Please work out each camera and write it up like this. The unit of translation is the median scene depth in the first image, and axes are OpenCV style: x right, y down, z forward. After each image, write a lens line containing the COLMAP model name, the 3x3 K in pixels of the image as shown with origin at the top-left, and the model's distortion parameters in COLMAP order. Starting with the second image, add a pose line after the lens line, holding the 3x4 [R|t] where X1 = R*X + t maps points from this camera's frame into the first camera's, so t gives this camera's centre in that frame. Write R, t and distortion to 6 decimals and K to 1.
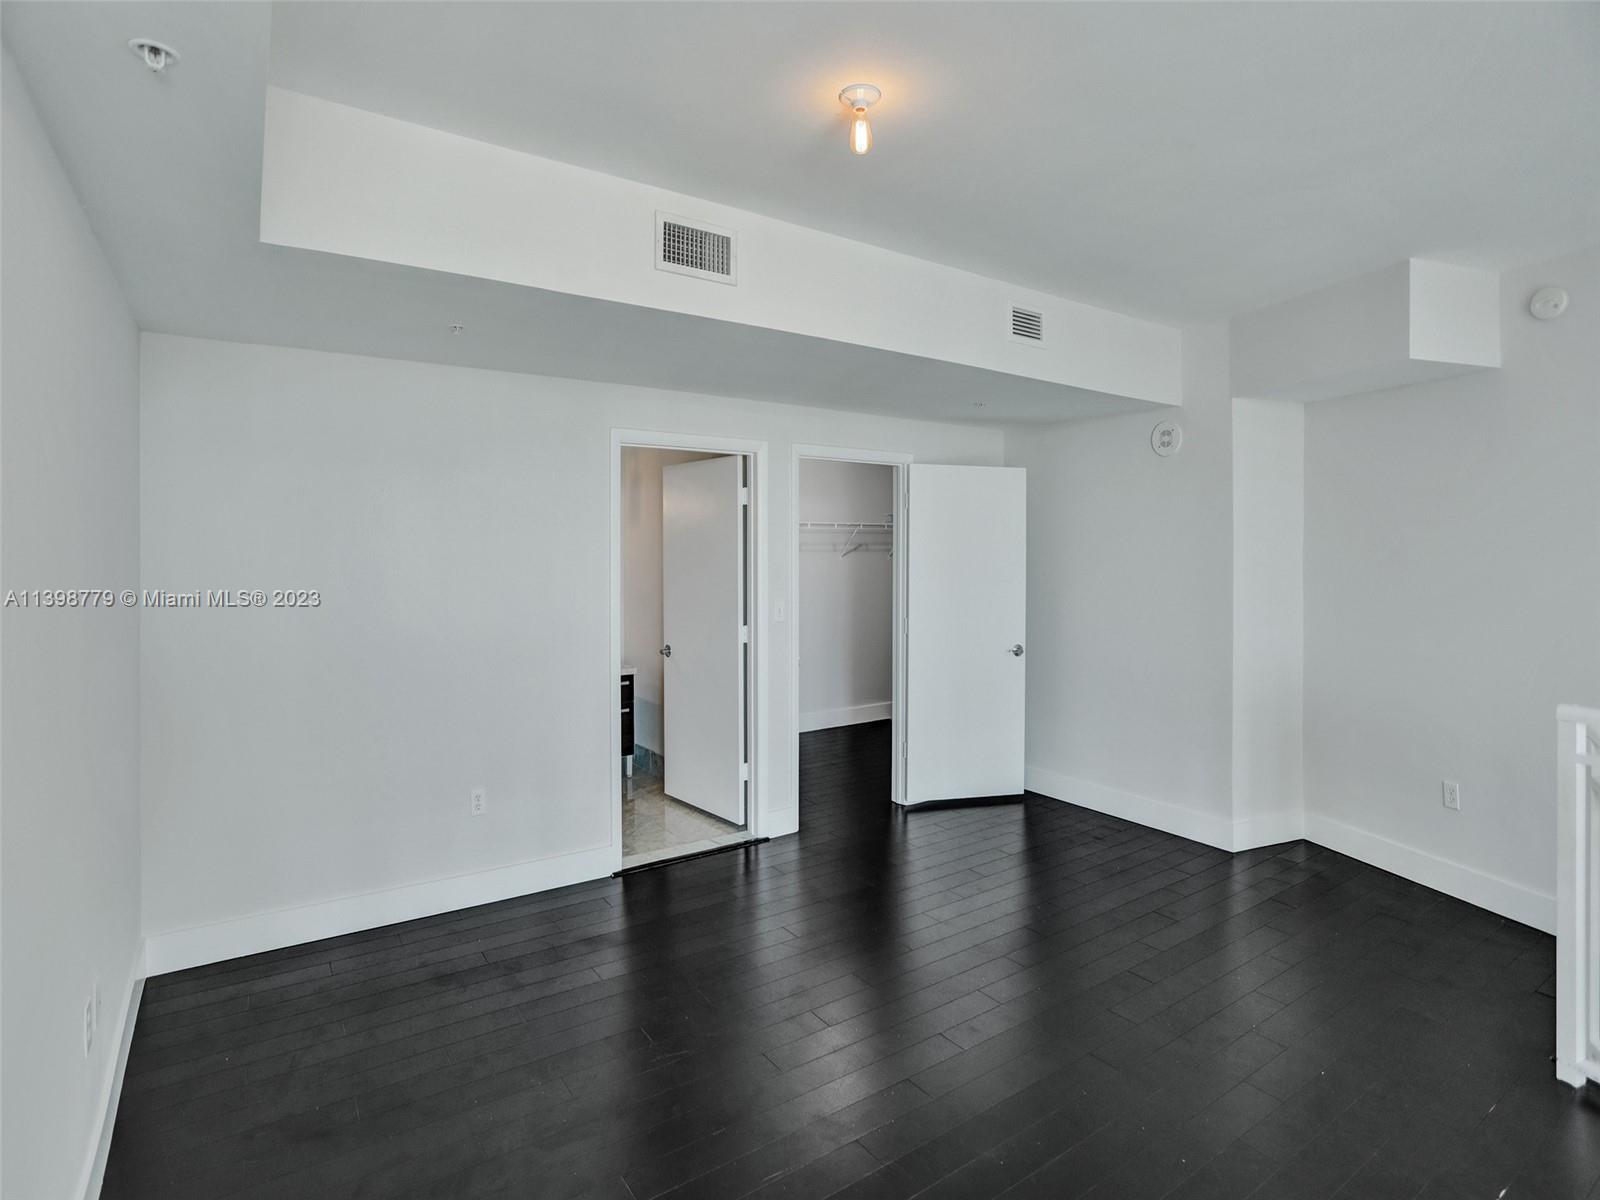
lens RADIAL K [[755.4, 0, 831.6], [0, 755.4, 555.9], [0, 0, 1]] dist [-0.033267, 0.000033]
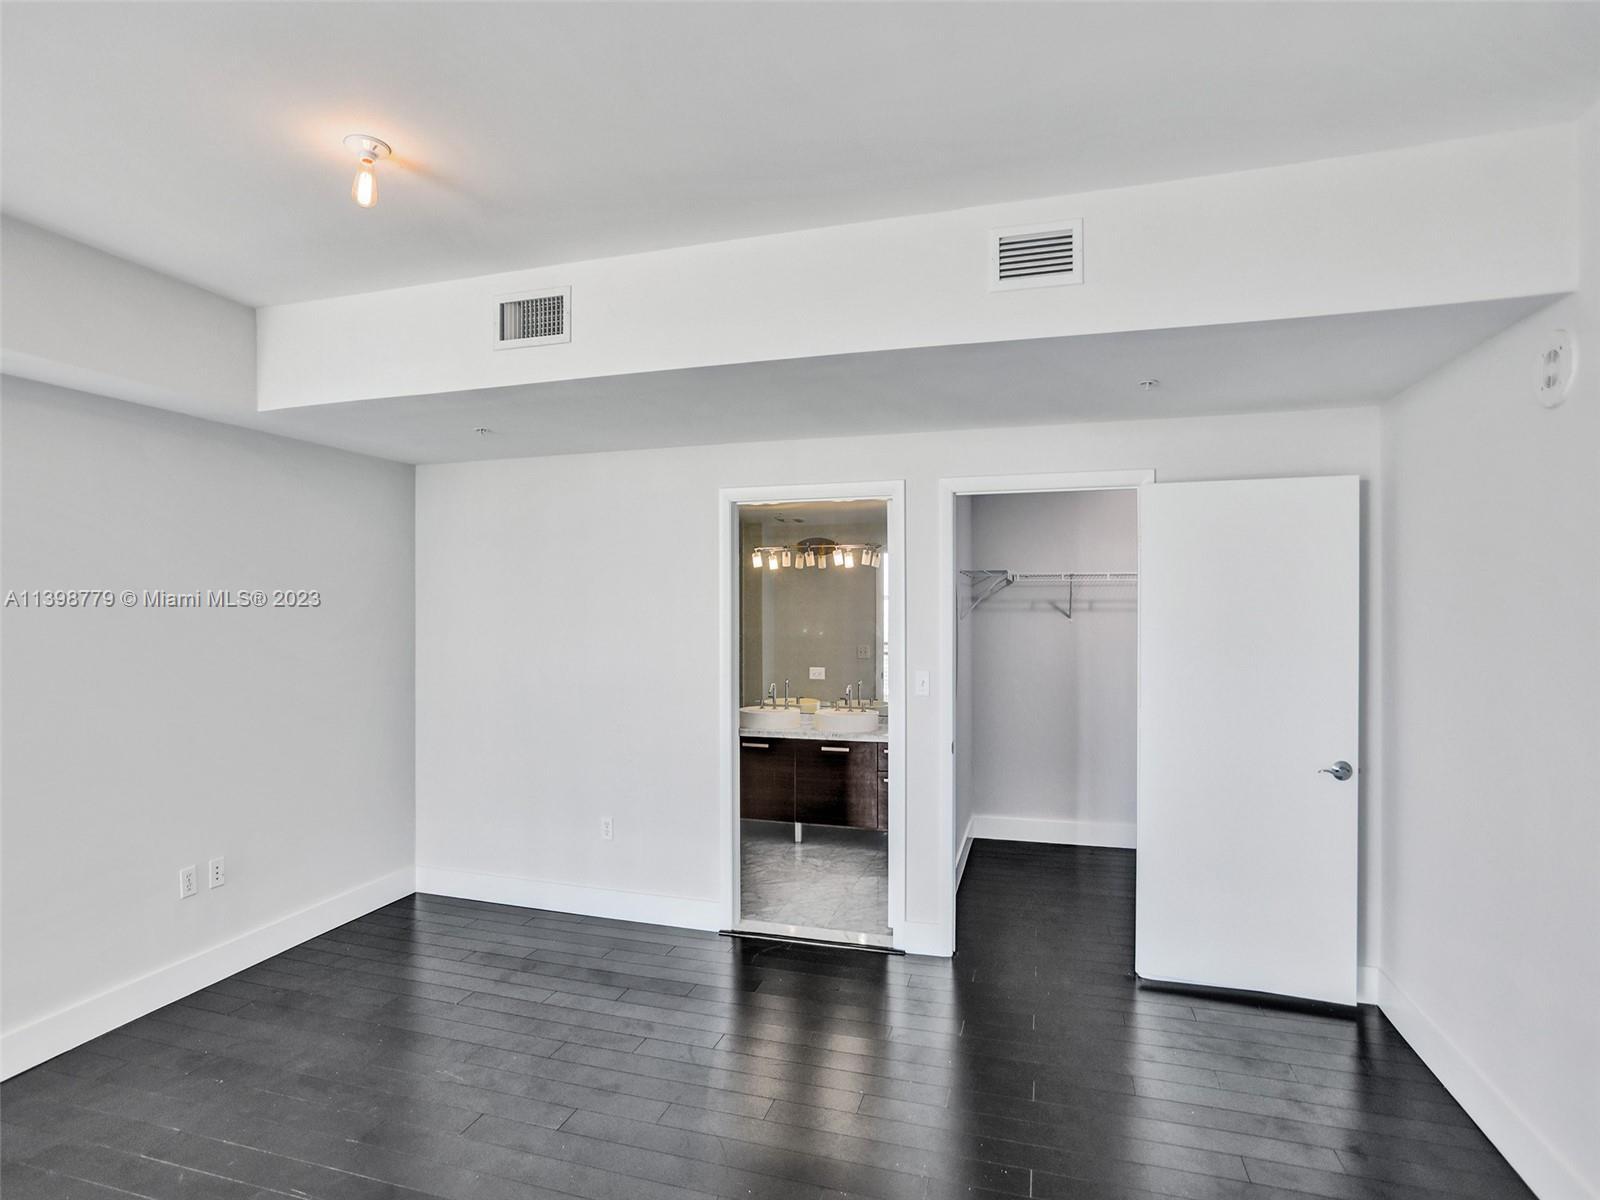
lens RADIAL K [[804.6, 0, 798.3], [0, 804.6, 609.4], [0, 0, 1]] dist [-0.057397, 0.030443]
pose [[0.652753, -0.001300, -0.757569, 0.508656], [-0.004021, 0.999978, -0.005181, -0.002487], [0.757560, 0.006428, 0.652734, 0.324763]]
